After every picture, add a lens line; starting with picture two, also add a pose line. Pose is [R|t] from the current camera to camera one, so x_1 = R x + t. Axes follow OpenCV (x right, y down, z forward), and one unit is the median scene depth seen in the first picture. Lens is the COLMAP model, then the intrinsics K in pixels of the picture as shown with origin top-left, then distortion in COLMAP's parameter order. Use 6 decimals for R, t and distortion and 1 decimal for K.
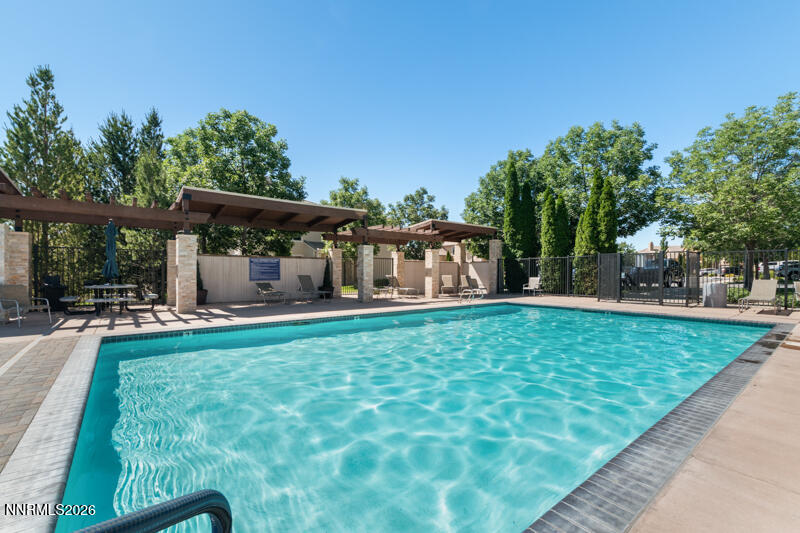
lens RADIAL K [[346.4, 0, 400.0], [0, 346.4, 277.5], [0, 0, 1]] dist [-0.001066, -0.000858]
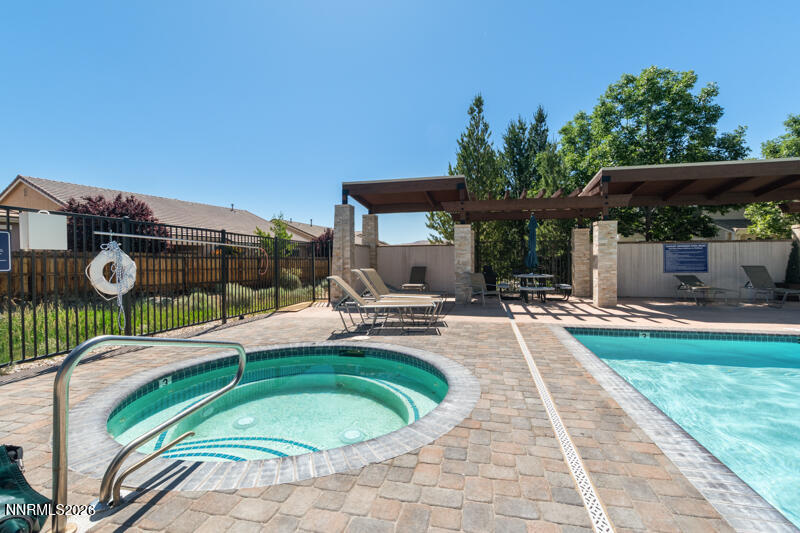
lens RADIAL K [[361.4, 0, 400.0], [0, 361.4, 266.5], [0, 0, 1]] dist [0.000240, 0.000051]
pose [[0.614830, 0.004100, -0.788649, -0.154097], [-0.006129, 0.999981, 0.000420, -0.000685], [0.788635, 0.004576, 0.614844, -0.005723]]
